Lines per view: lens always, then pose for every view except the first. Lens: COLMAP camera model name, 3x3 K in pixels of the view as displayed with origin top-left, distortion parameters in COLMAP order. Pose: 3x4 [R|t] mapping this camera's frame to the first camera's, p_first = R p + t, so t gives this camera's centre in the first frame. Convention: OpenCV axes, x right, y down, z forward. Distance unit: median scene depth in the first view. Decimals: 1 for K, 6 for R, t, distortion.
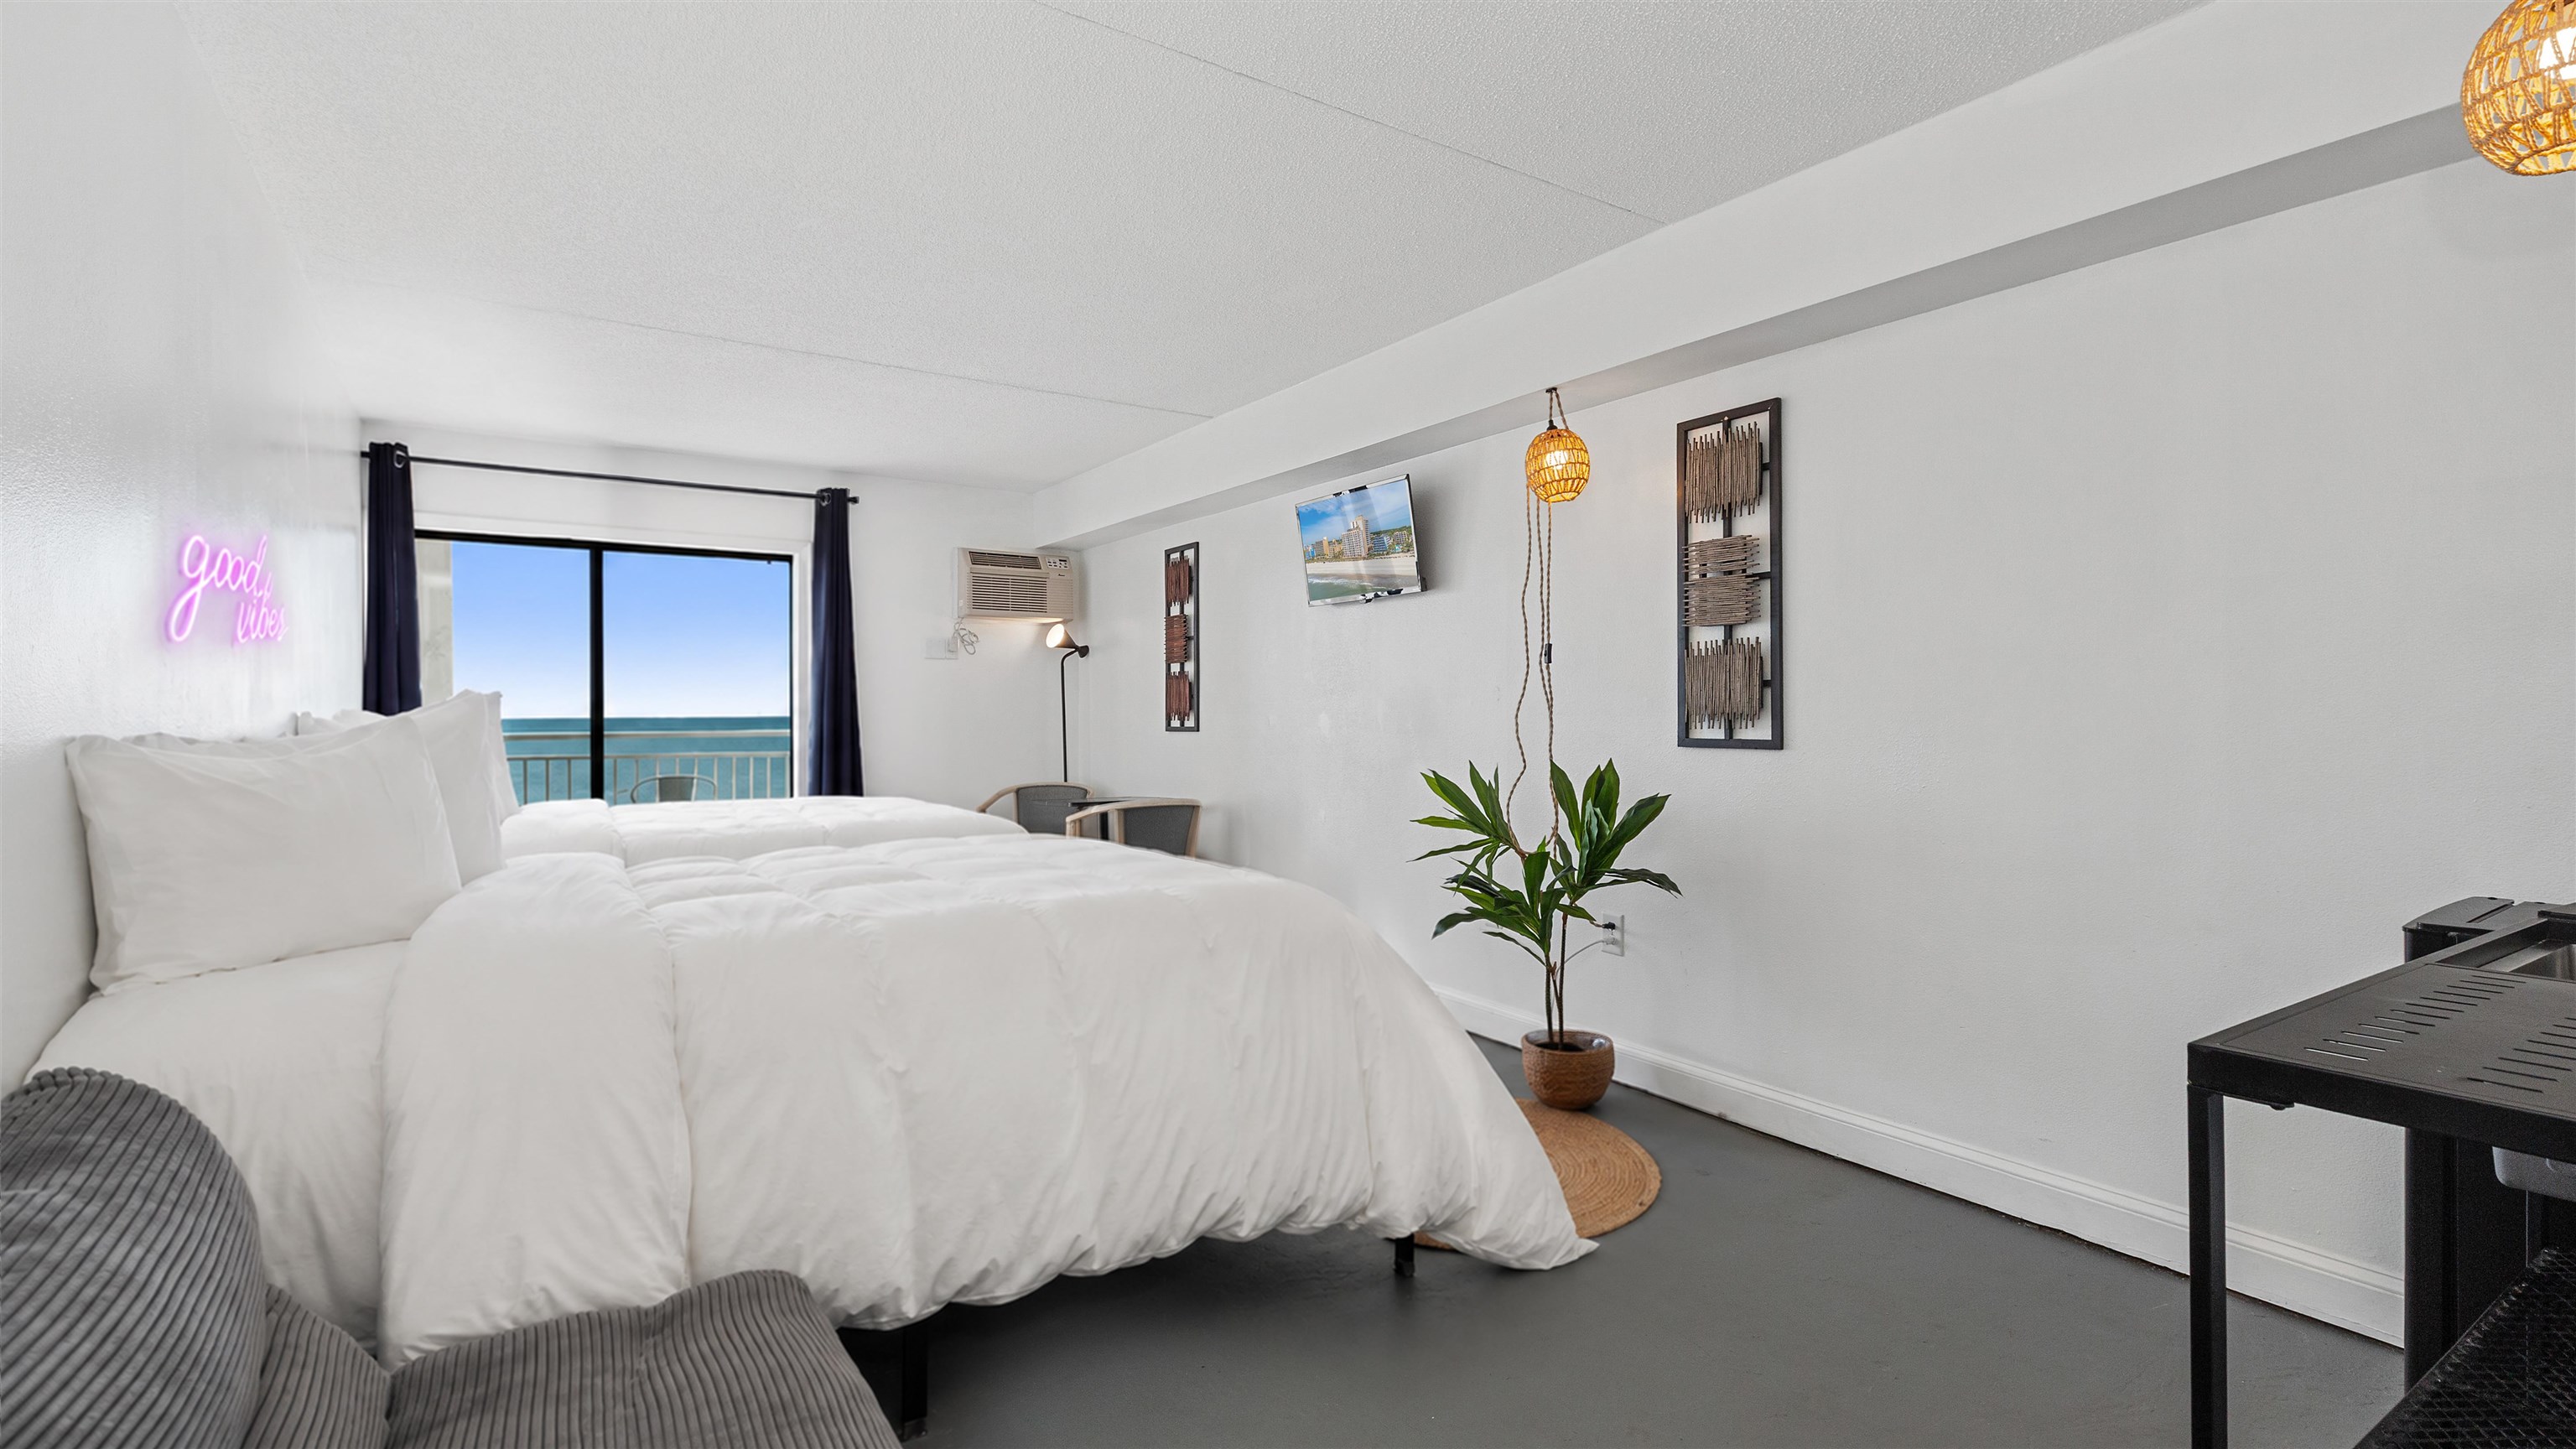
lens RADIAL K [[1158.3, 0, 1293.1], [0, 1158.3, 715.1], [0, 0, 1]] dist [-0.004005, 0.004839]
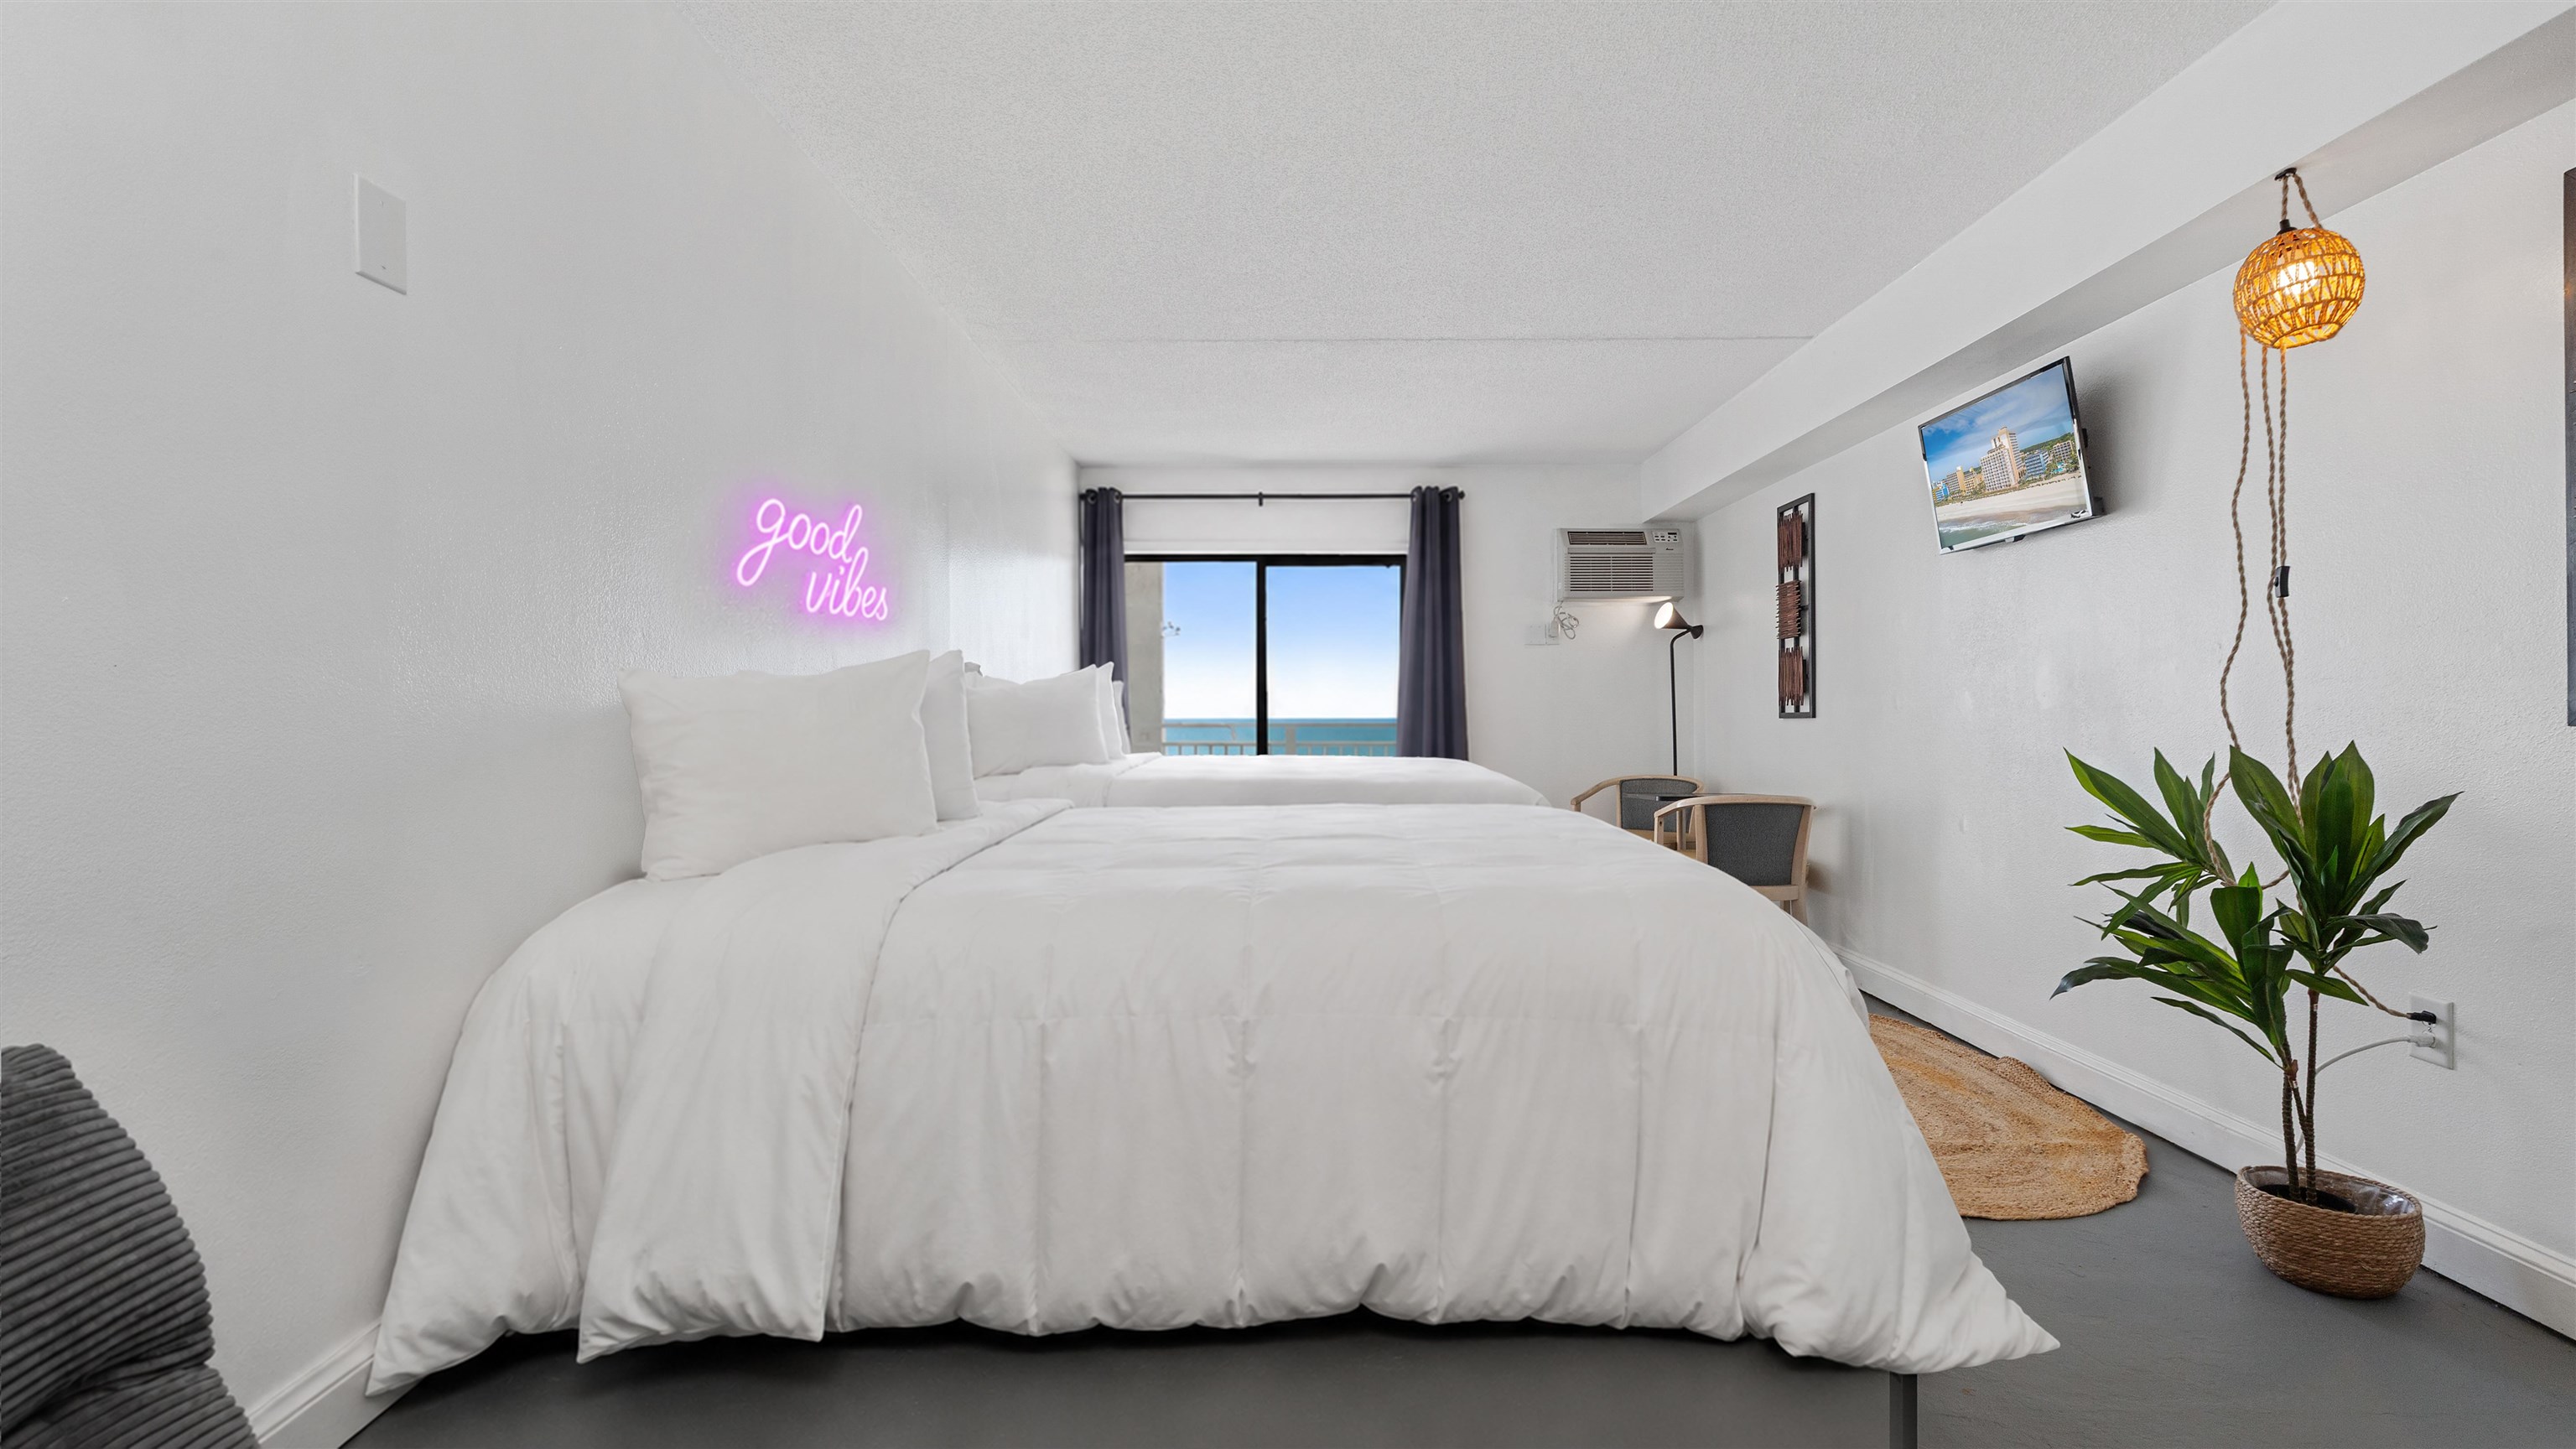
lens RADIAL K [[1158.3, 0, 1293.1], [0, 1158.3, 715.1], [0, 0, 1]] dist [-0.004005, 0.004839]
pose [[0.835656, -0.004788, -0.549232, 0.065478], [0.005858, 0.999983, 0.000196, 0.010193], [0.549222, -0.003381, 0.835670, 0.089695]]
